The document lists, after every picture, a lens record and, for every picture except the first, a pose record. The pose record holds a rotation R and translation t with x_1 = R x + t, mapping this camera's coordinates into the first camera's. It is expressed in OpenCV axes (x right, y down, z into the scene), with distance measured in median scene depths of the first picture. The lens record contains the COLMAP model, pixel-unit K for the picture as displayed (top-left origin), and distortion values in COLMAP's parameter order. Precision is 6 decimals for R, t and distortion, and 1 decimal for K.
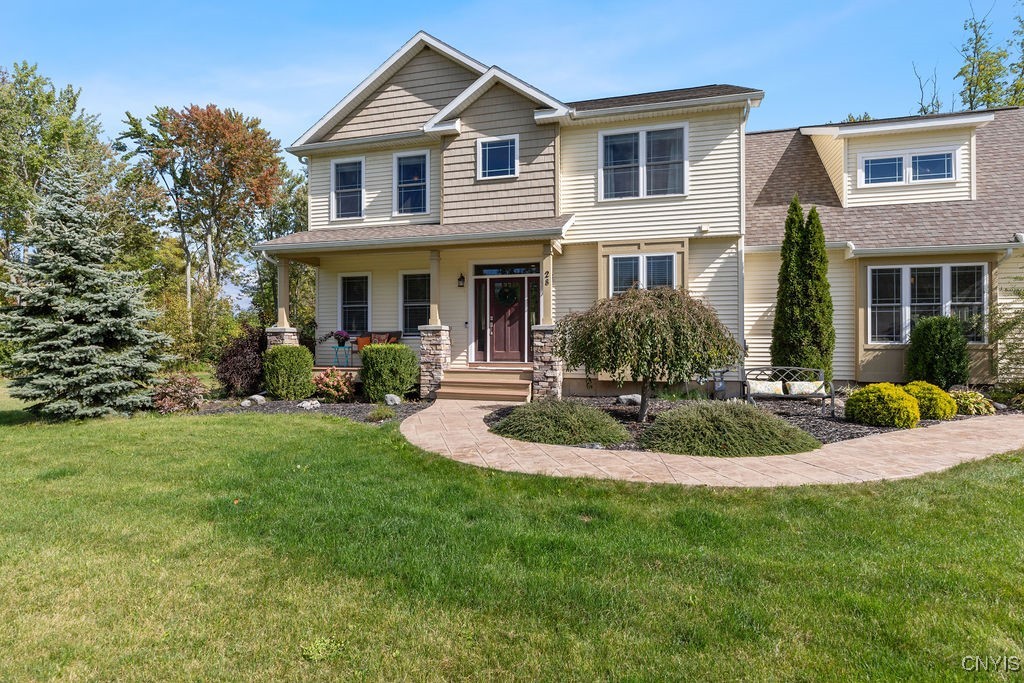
lens RADIAL K [[522.6, 0, 510.9], [0, 522.6, 340.8], [0, 0, 1]] dist [-0.005926, 0.000487]
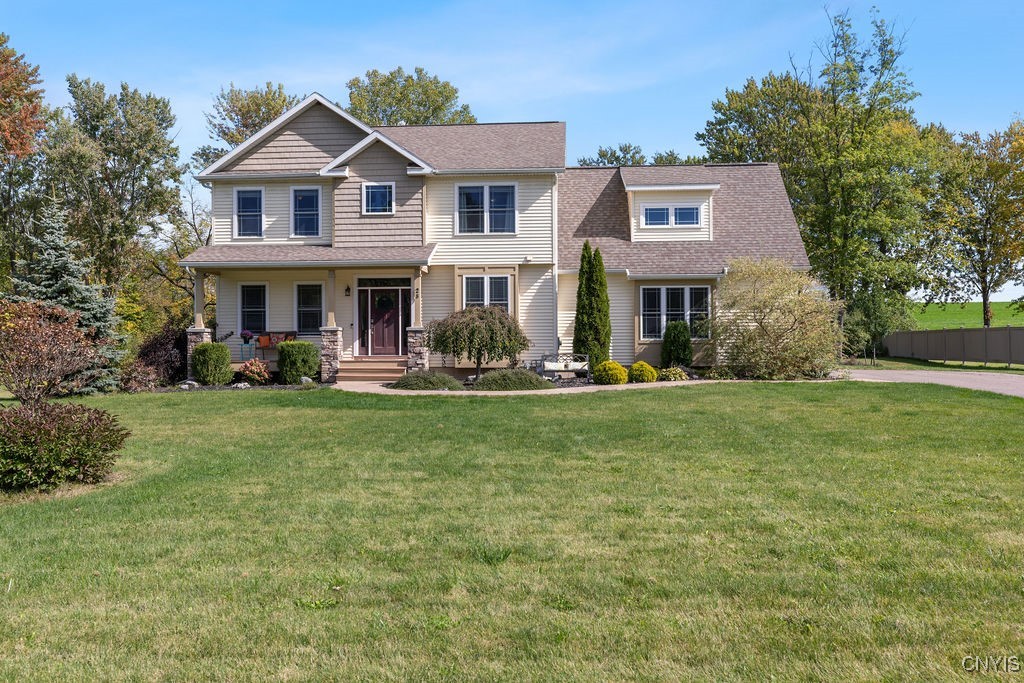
lens RADIAL K [[819.8, 0, 513.5], [0, 819.8, 340.1], [0, 0, 1]] dist [-0.005050, 0.006950]
pose [[0.980023, -0.003038, 0.198860, -0.105875], [0.003885, 0.999985, -0.003869, 0.013342], [-0.198845, 0.004564, 0.980020, -1.104164]]
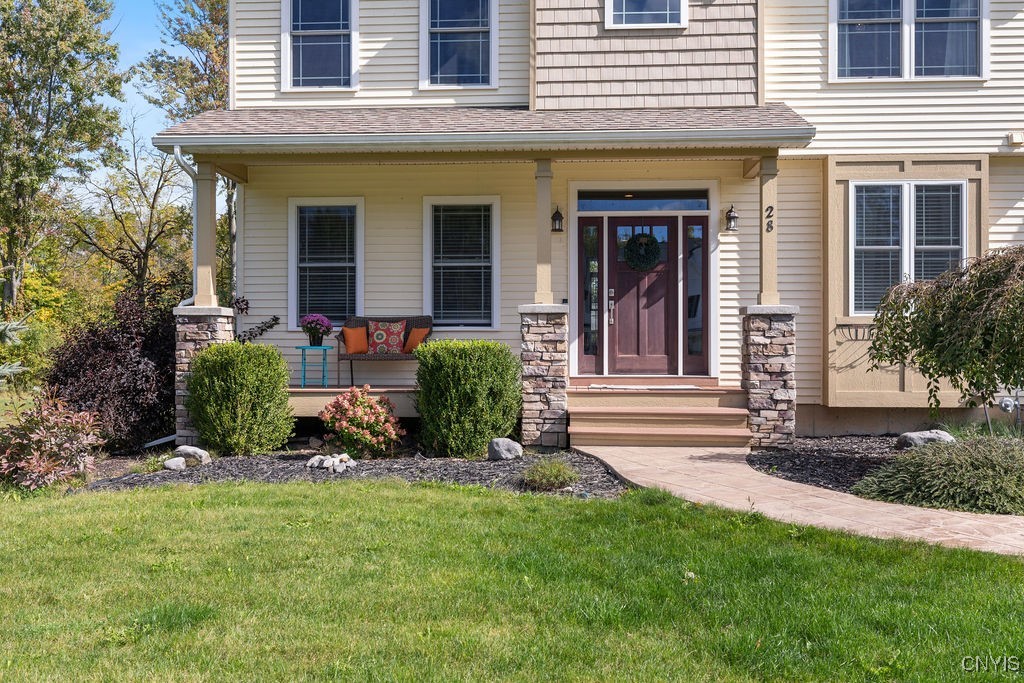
lens RADIAL K [[990.4, 0, 515.2], [0, 990.4, 343.6], [0, 0, 1]] dist [-0.004442, 0.000000]
pose [[0.979446, 0.000631, 0.201705, -0.366654], [-0.001035, 0.999998, 0.001898, 0.007299], [-0.201704, -0.002068, 0.979444, 0.044507]]
